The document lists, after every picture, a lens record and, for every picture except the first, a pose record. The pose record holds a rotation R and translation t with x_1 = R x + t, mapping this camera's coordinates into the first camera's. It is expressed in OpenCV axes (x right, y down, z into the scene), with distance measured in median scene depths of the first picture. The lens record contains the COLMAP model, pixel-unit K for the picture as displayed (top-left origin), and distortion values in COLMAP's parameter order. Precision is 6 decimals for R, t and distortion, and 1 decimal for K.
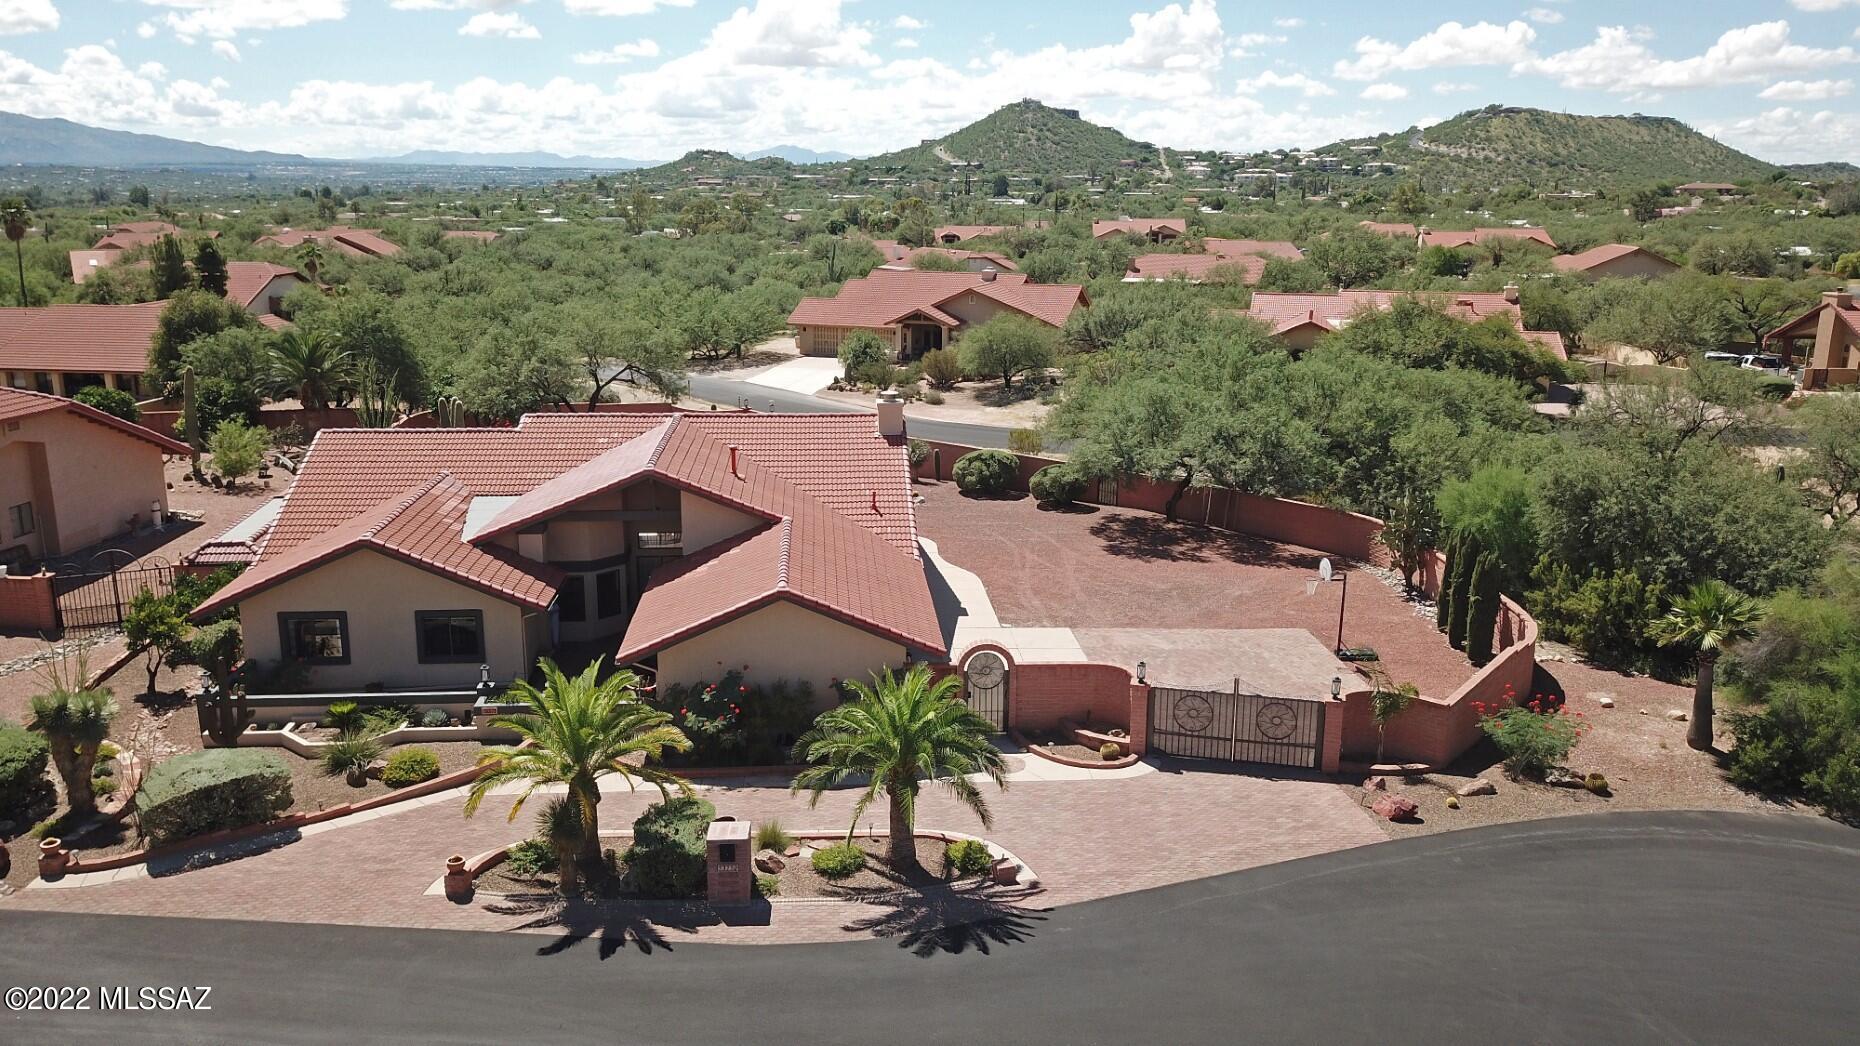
lens RADIAL K [[1422.7, 0, 923.3], [0, 1422.7, 523.4], [0, 0, 1]] dist [0.004872, -0.002360]
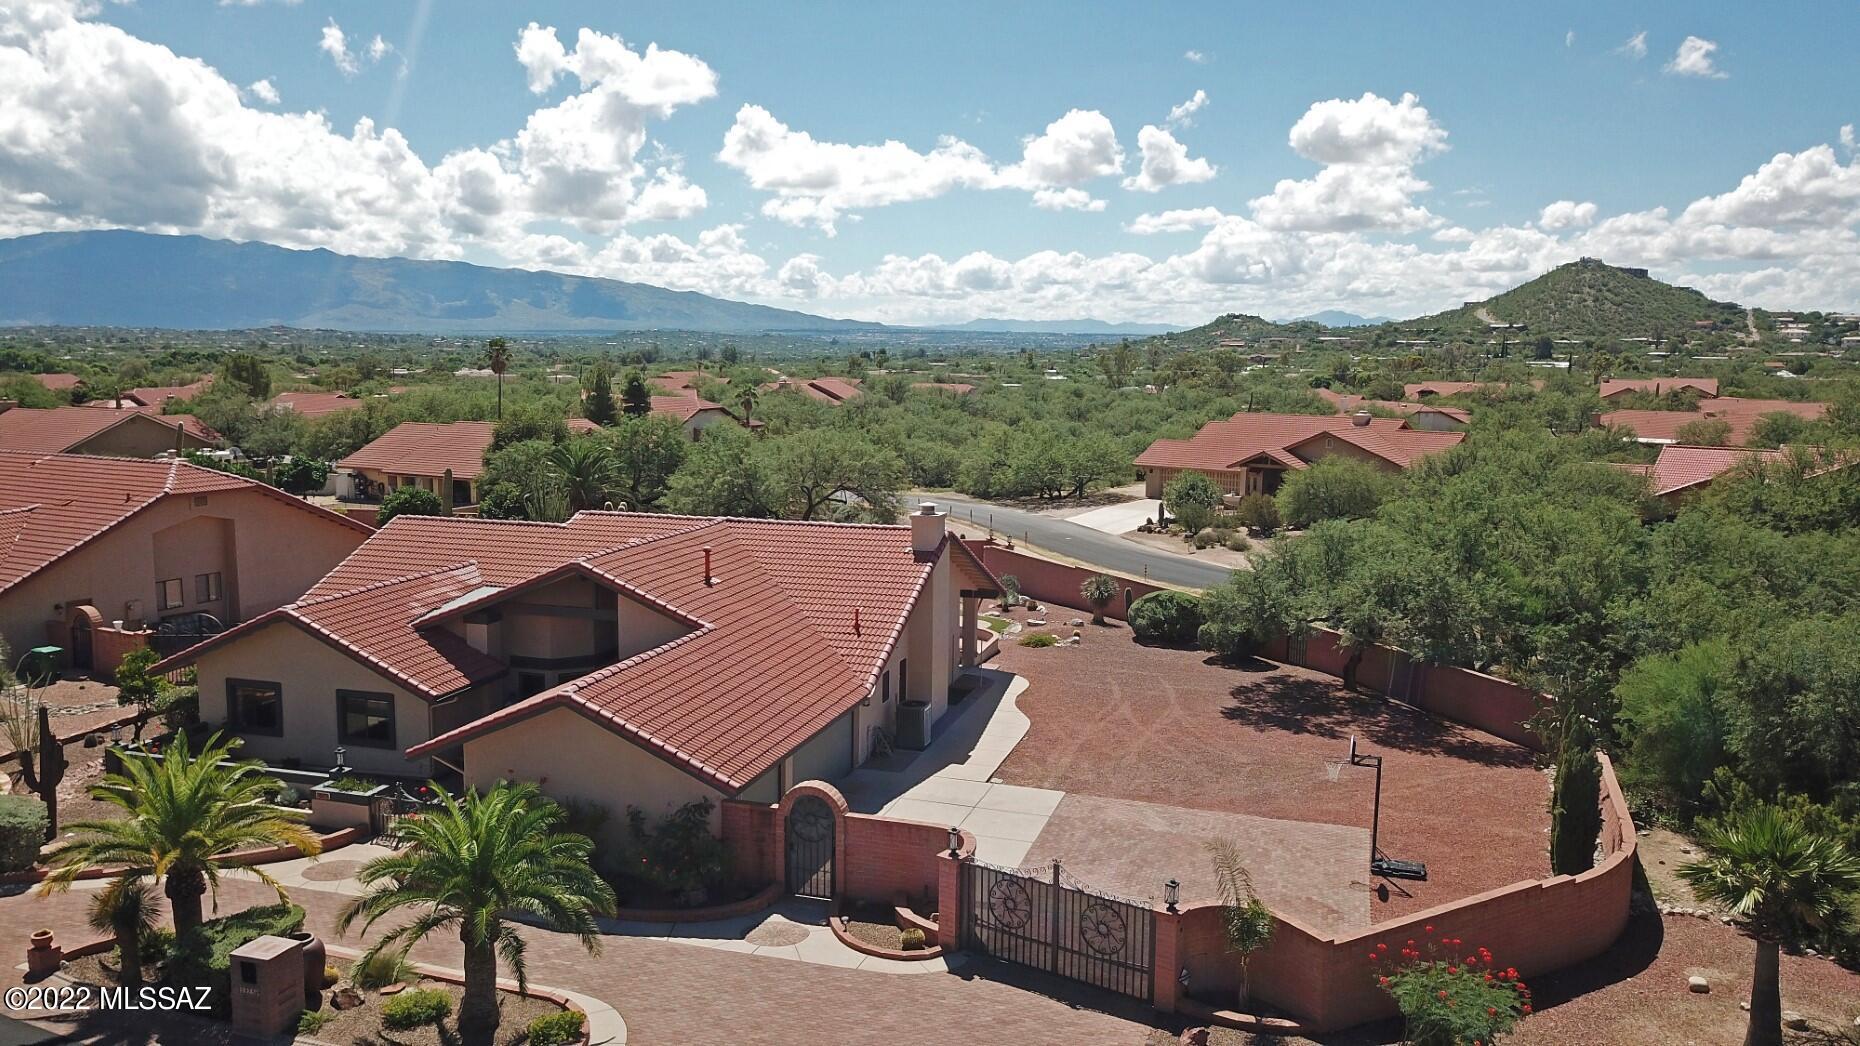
lens RADIAL K [[1422.7, 0, 923.3], [0, 1422.7, 523.4], [0, 0, 1]] dist [0.004872, -0.002360]
pose [[0.932254, 0.048941, -0.358480, 0.396498], [-0.088635, 0.991510, -0.095137, 0.005833], [0.350780, 0.120465, 0.928677, 0.229012]]
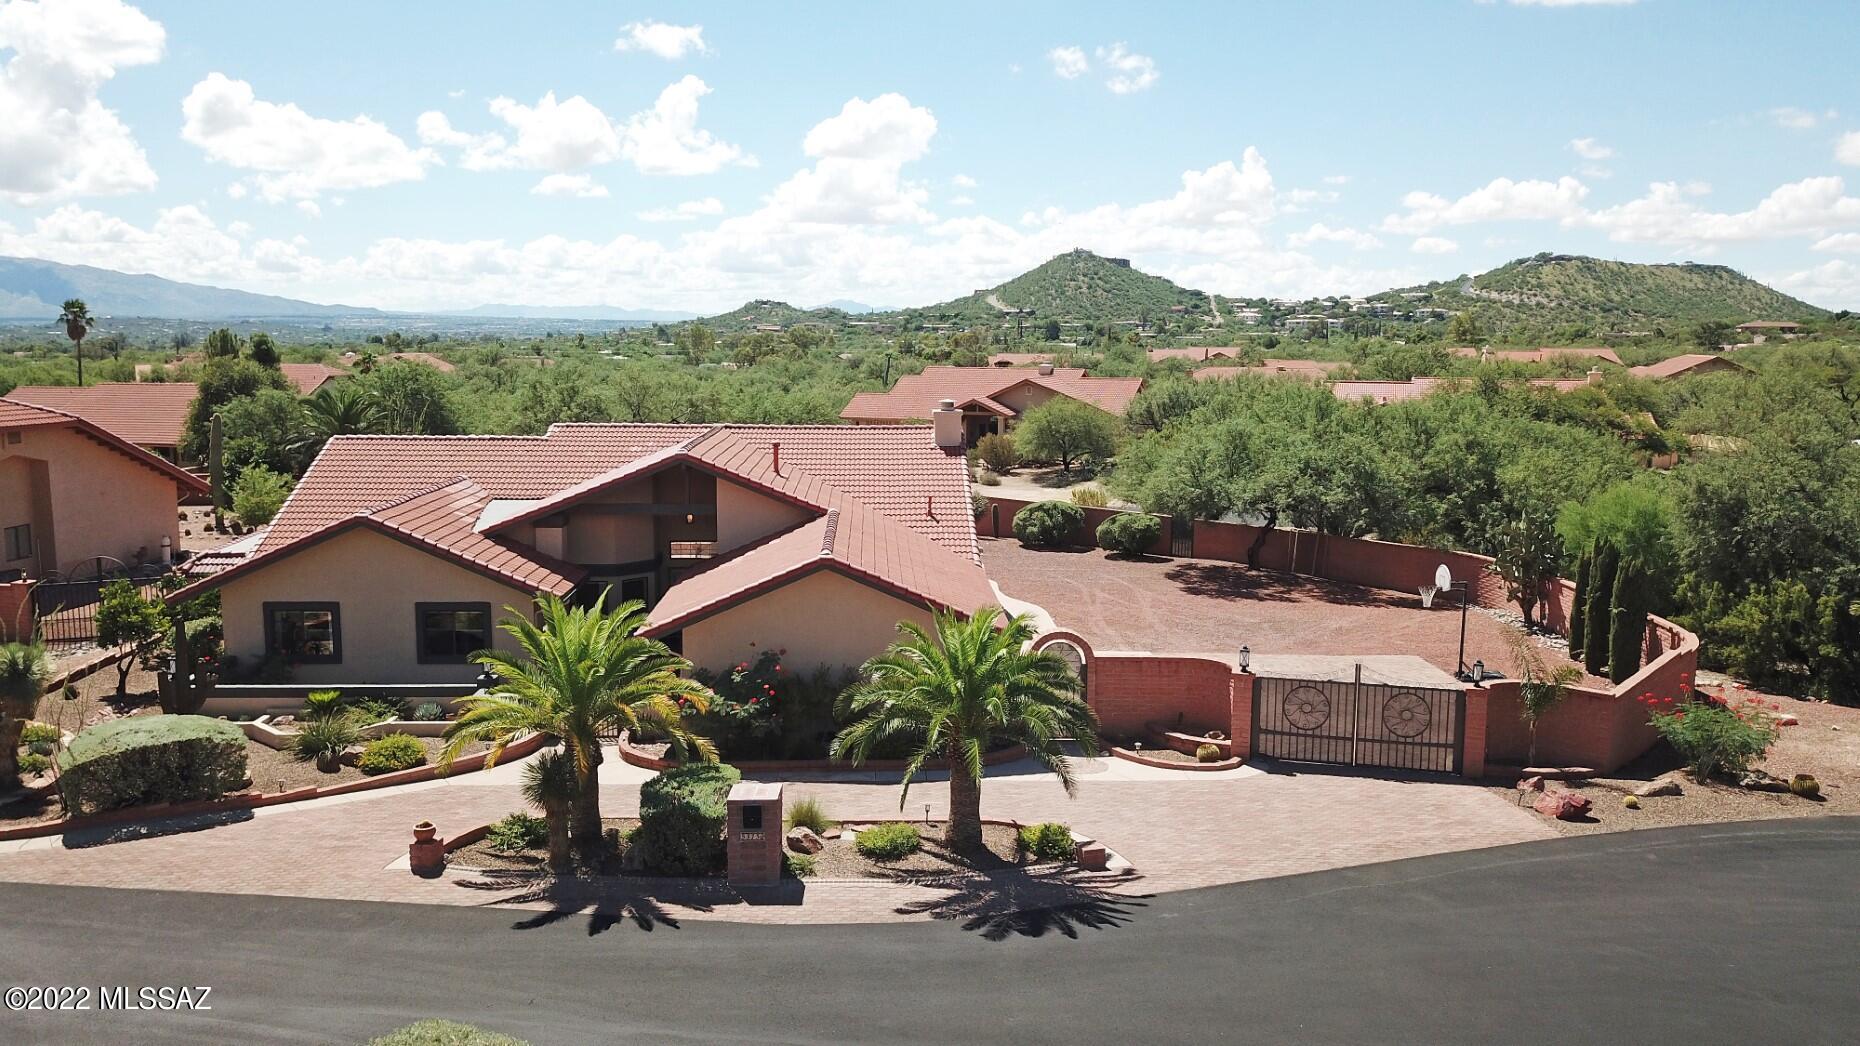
lens RADIAL K [[1422.7, 0, 923.3], [0, 1422.7, 523.4], [0, 0, 1]] dist [0.004872, -0.002360]
pose [[0.999327, 0.004094, -0.036449, -0.007925], [-0.007824, 0.994673, -0.102788, 0.108491], [0.035834, 0.103004, 0.994035, 0.129957]]
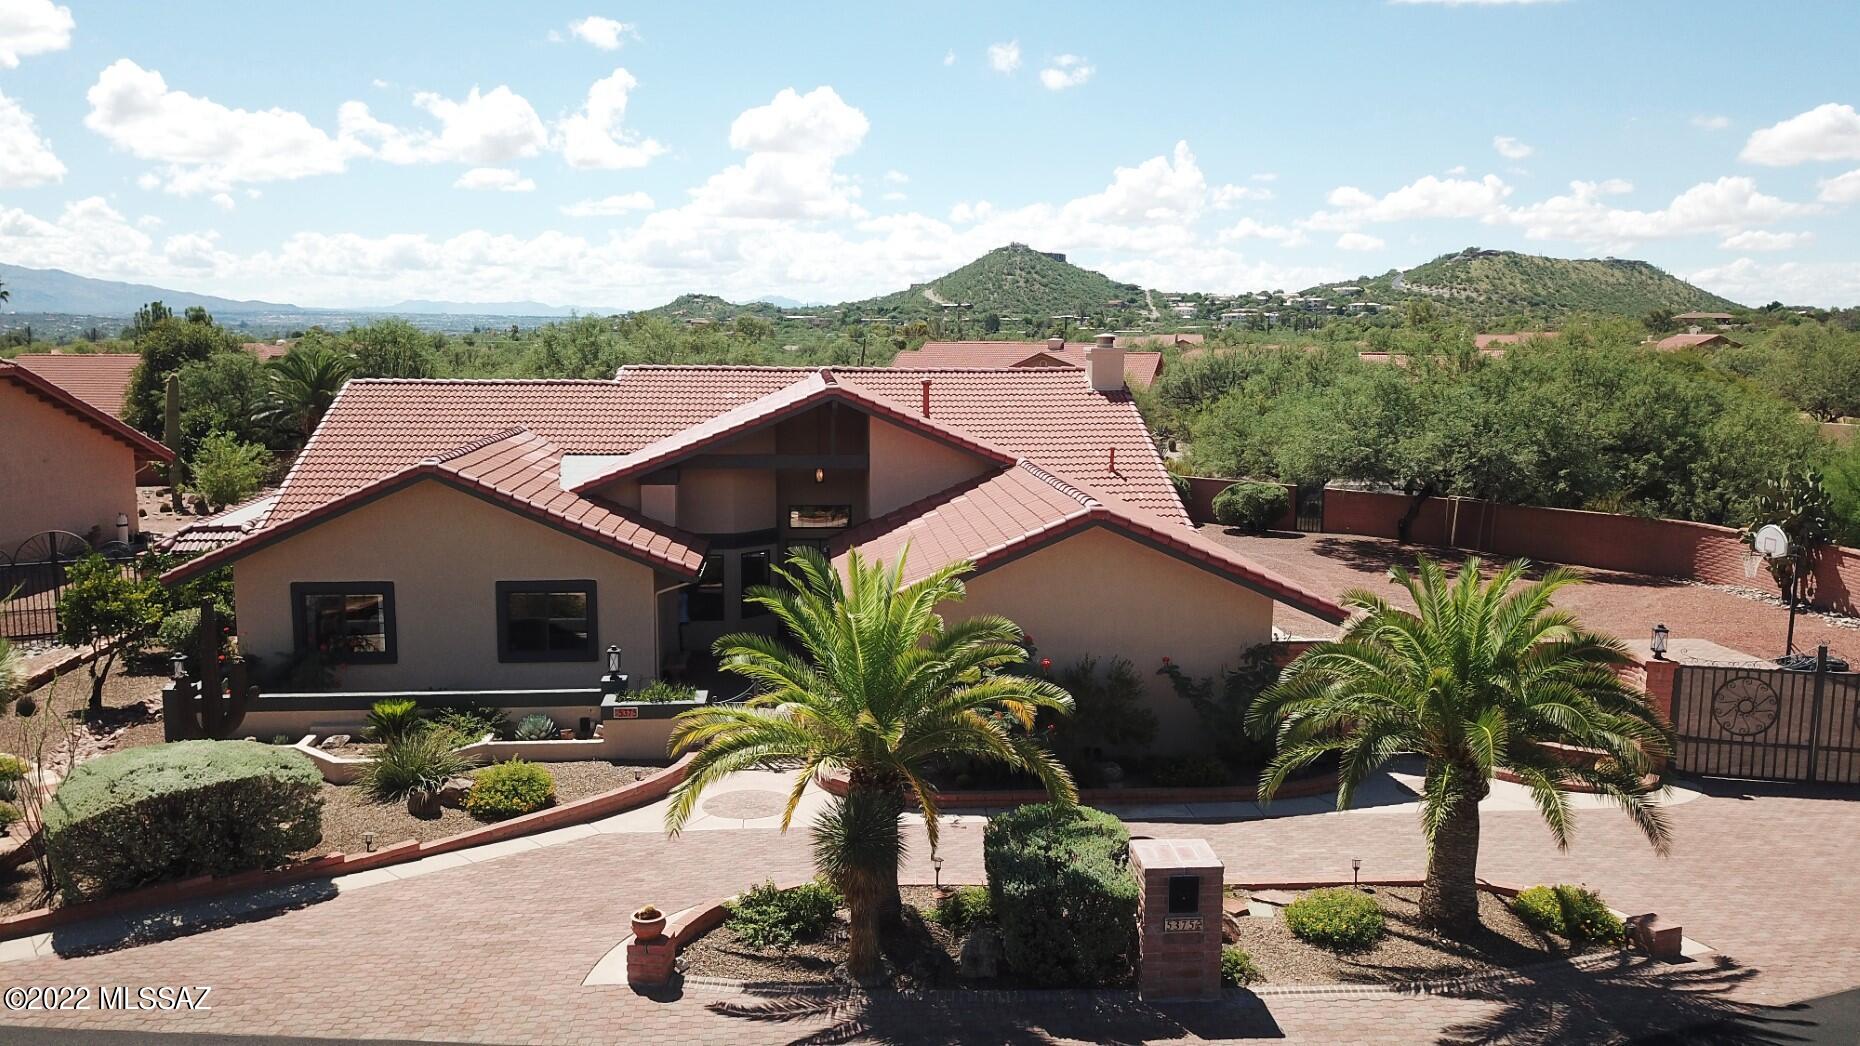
lens RADIAL K [[1422.7, 0, 923.3], [0, 1422.7, 523.4], [0, 0, 1]] dist [0.004872, -0.002360]
pose [[0.999924, -0.003158, 0.011927, -0.175265], [0.004341, 0.994925, -0.100526, 0.109958], [-0.011549, 0.100570, 0.994863, 0.350154]]
